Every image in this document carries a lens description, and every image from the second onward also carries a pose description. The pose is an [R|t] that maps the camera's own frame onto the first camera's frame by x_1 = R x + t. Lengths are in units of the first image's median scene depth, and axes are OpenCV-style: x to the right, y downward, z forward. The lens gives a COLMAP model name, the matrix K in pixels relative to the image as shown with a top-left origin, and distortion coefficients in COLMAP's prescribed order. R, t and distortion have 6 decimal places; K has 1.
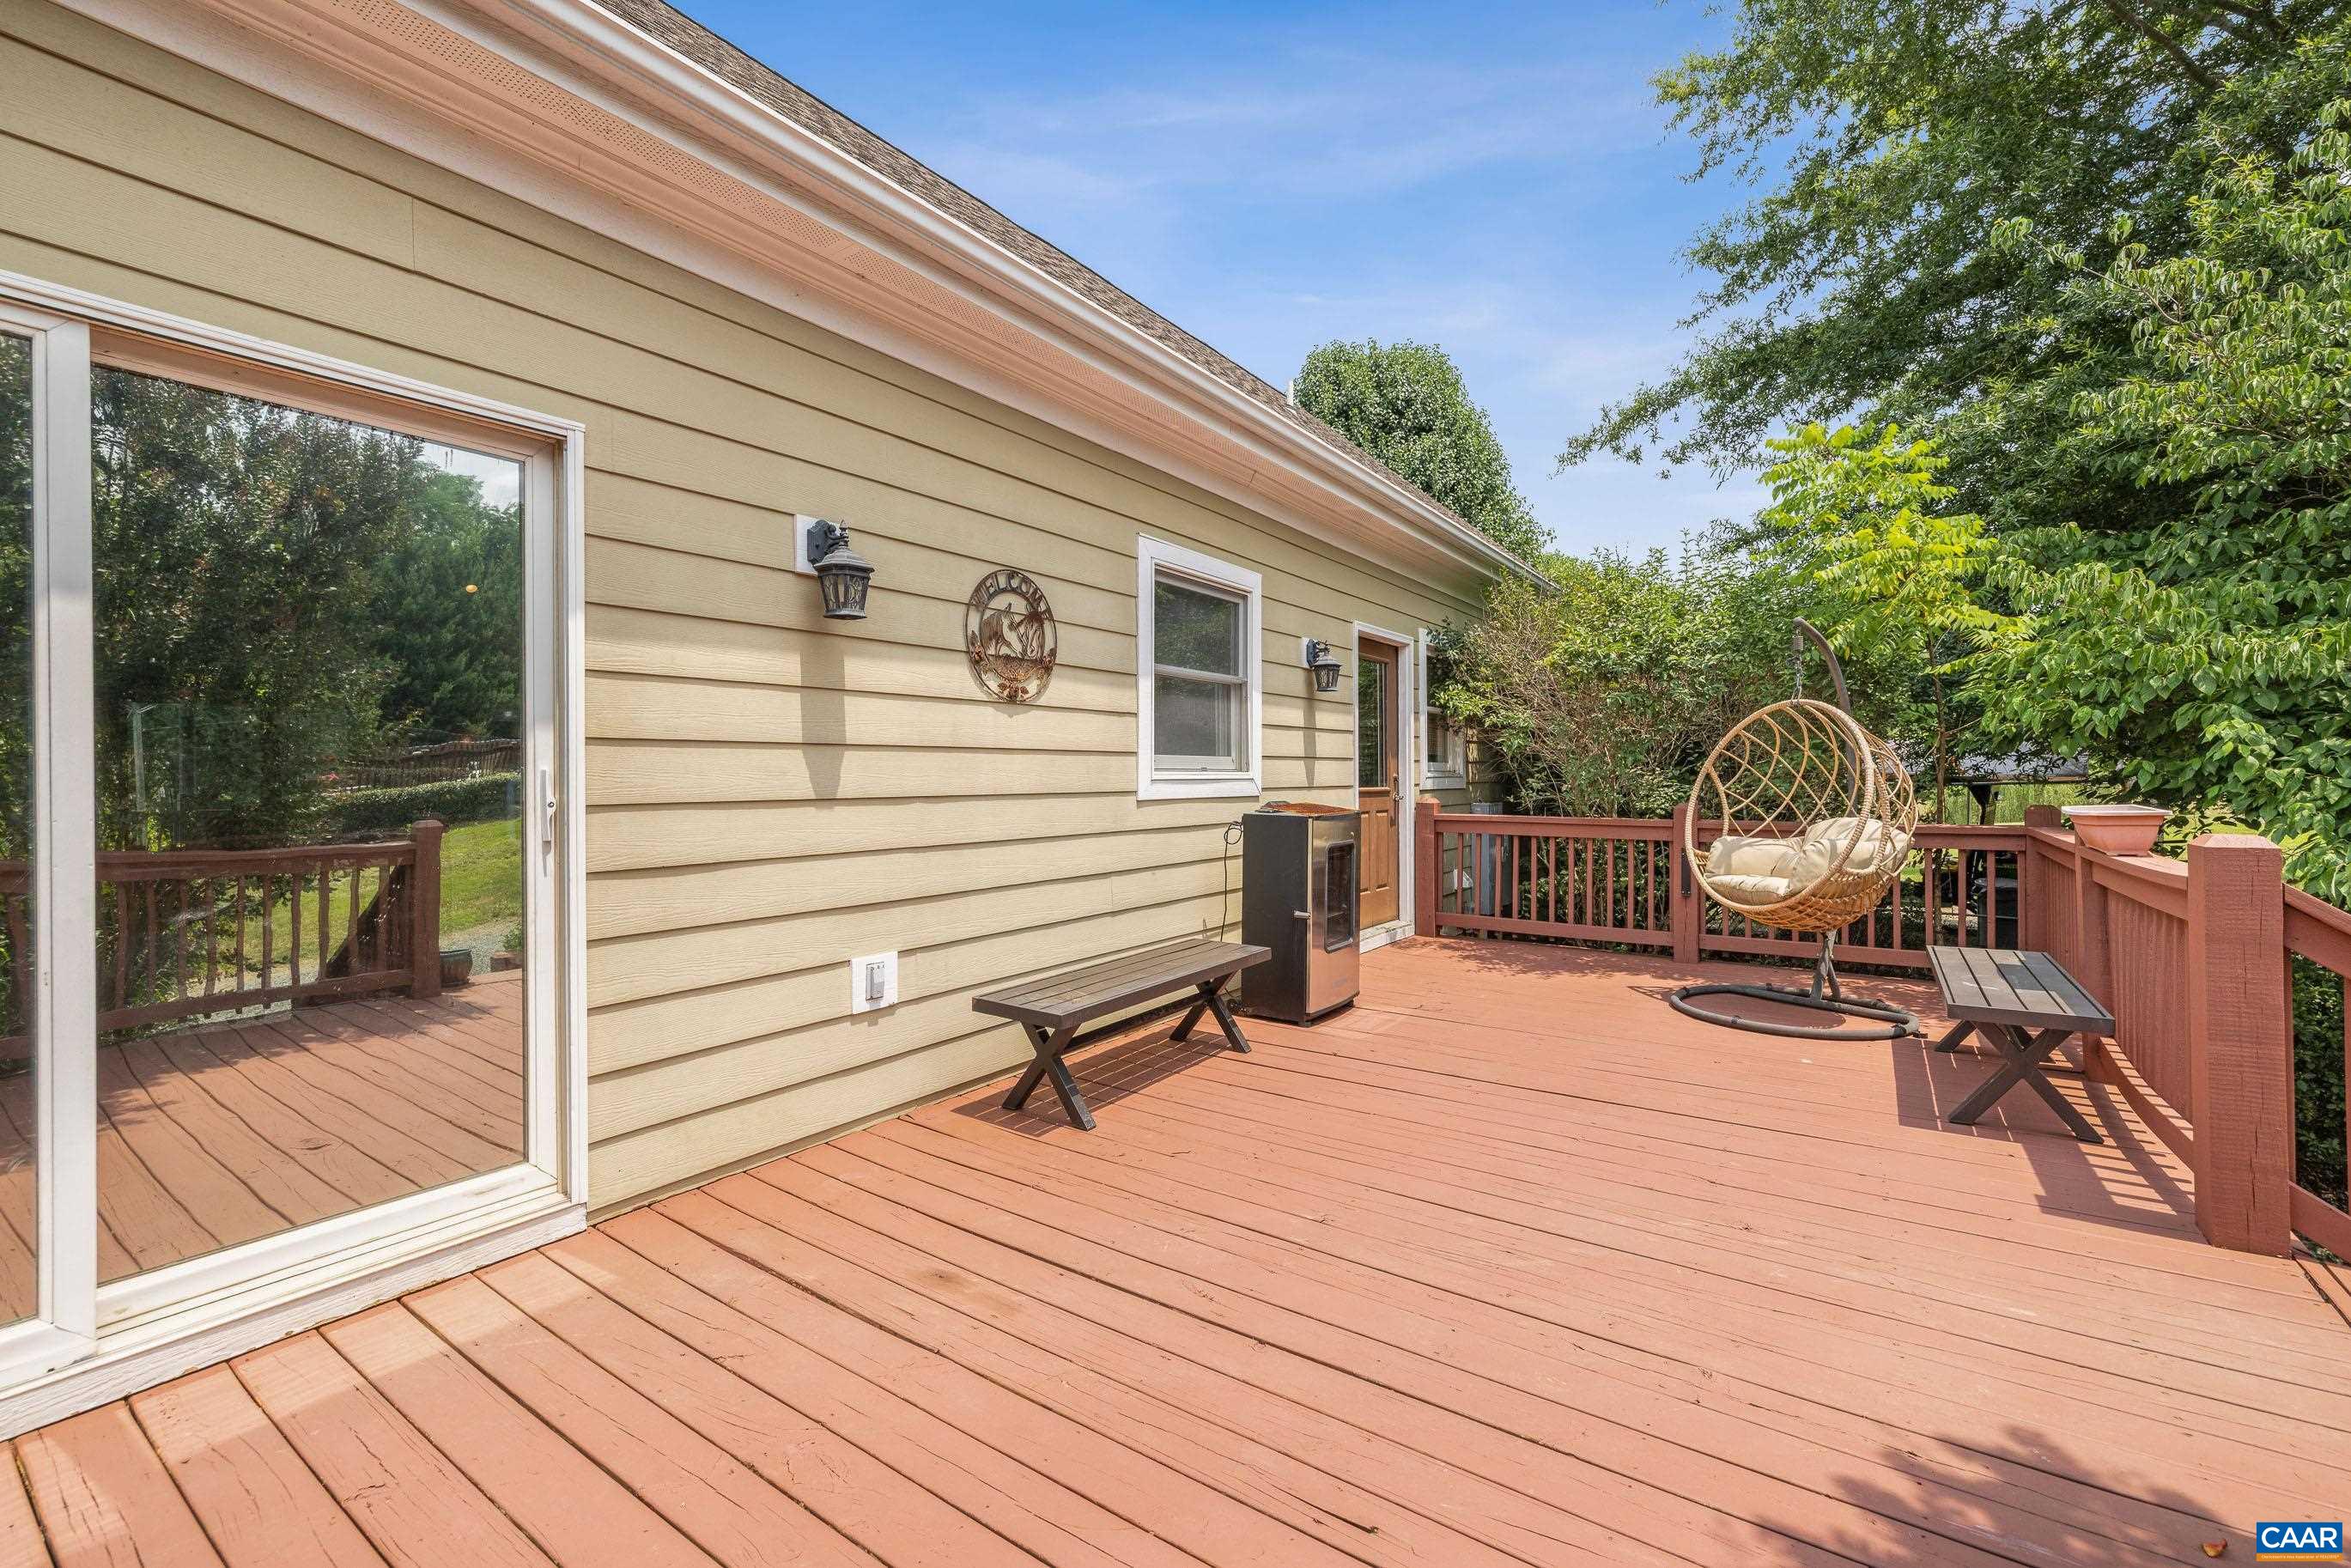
lens RADIAL K [[1000.9, 0, 1170.7], [0, 1000.9, 773.3], [0, 0, 1]] dist [0.007899, -0.000900]
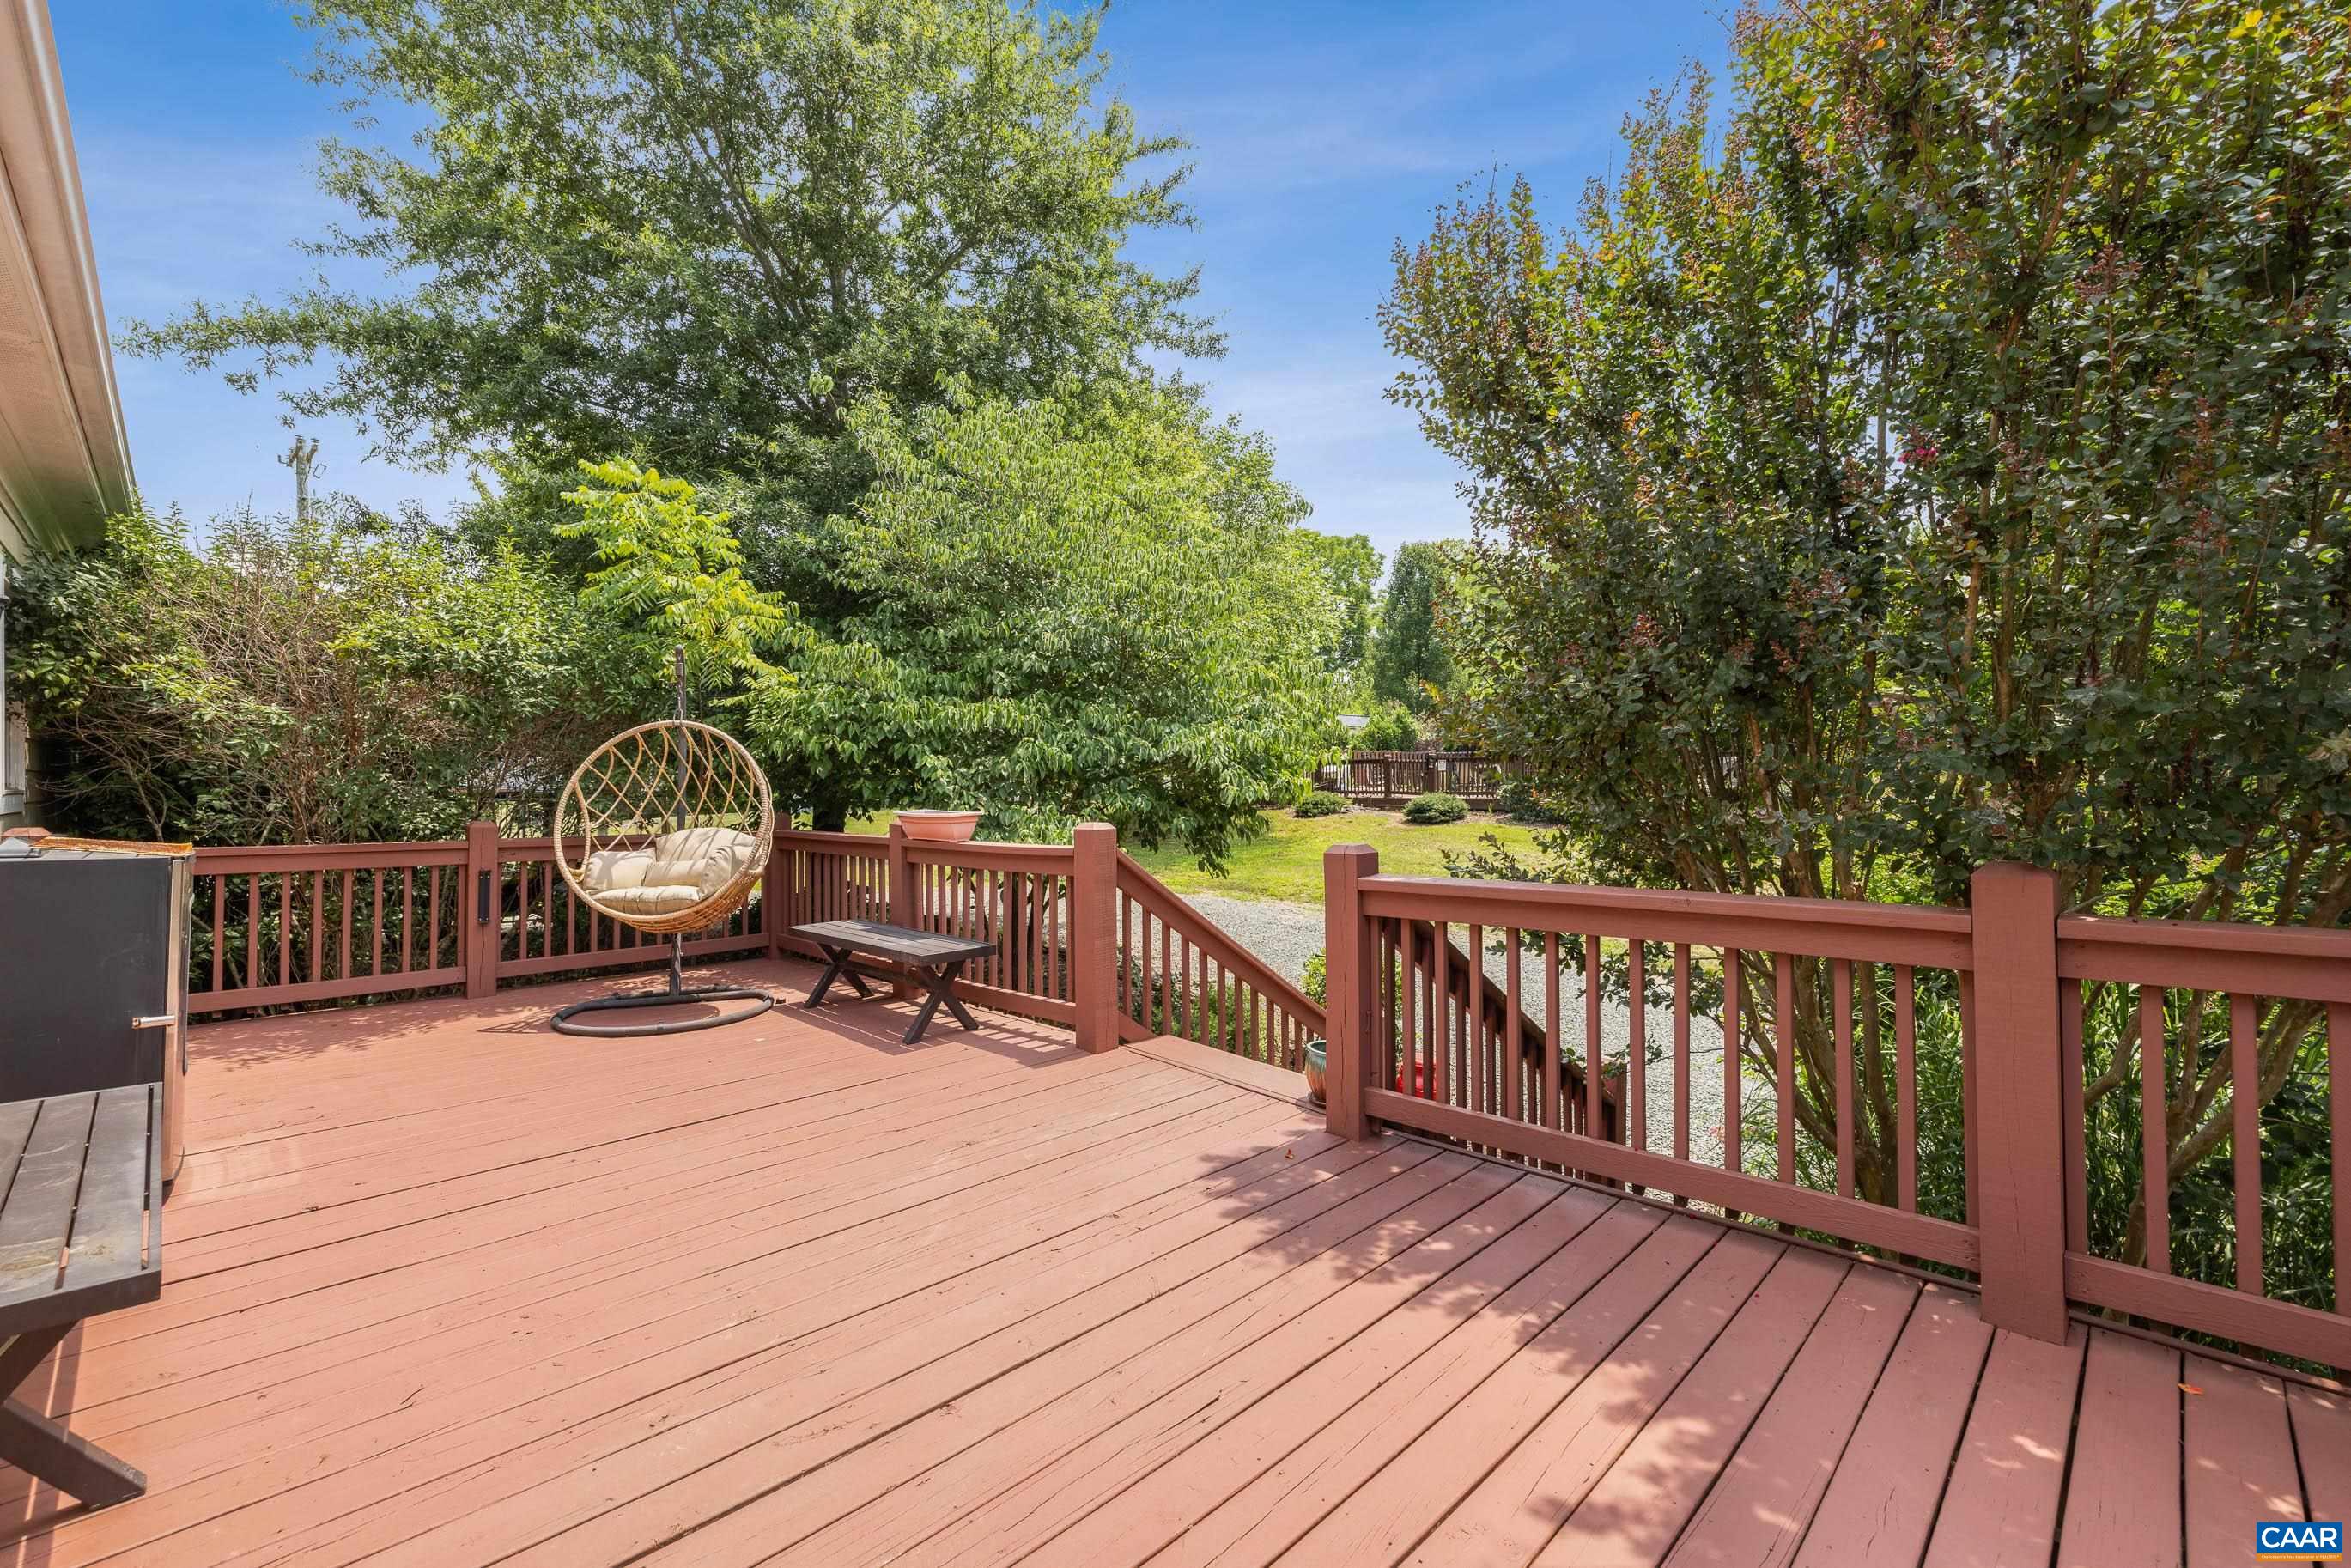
lens RADIAL K [[1000.9, 0, 1172.0], [0, 1000.9, 783.7], [0, 0, 1]] dist [0.007899, -0.000900]
pose [[0.180911, 0.007081, 0.983474, -0.424942], [-0.001530, 0.999975, -0.006919, 0.001330], [-0.983498, -0.000253, 0.180917, 0.340776]]
